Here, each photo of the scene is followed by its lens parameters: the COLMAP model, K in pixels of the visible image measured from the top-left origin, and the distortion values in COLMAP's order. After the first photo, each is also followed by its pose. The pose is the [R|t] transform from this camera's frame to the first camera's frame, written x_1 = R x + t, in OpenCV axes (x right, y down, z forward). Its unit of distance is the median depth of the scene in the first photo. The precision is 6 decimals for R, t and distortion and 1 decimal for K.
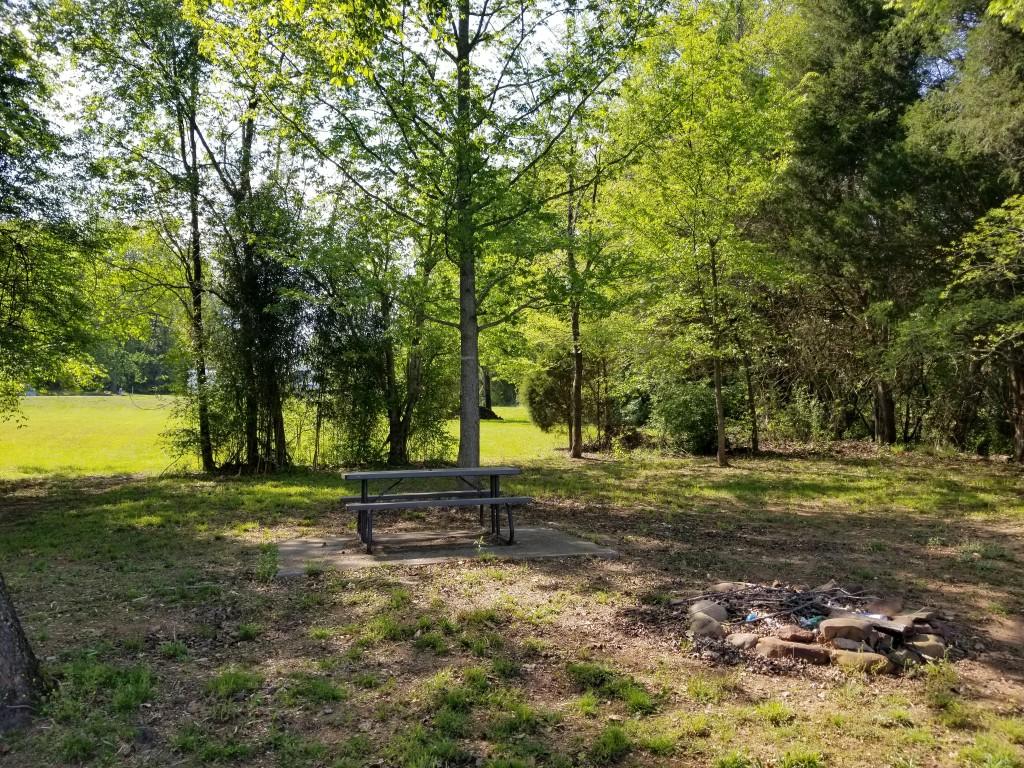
lens RADIAL K [[769.8, 0, 511.7], [0, 769.8, 386.3], [0, 0, 1]] dist [0.054807, 0.000482]
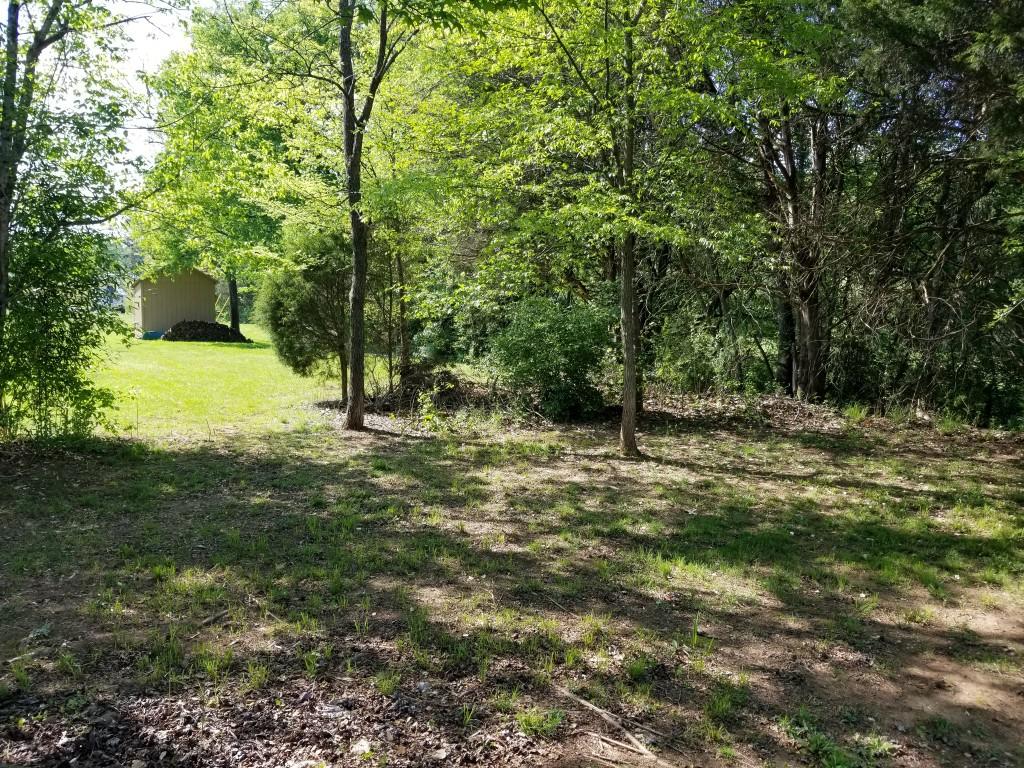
lens RADIAL K [[769.8, 0, 512.1], [0, 769.8, 387.8], [0, 0, 1]] dist [0.054807, 0.000482]
pose [[0.958275, 0.001454, 0.285845, 0.032143], [-0.031885, 0.994290, 0.101832, 0.003317], [-0.284065, -0.106697, 0.952850, 0.417313]]
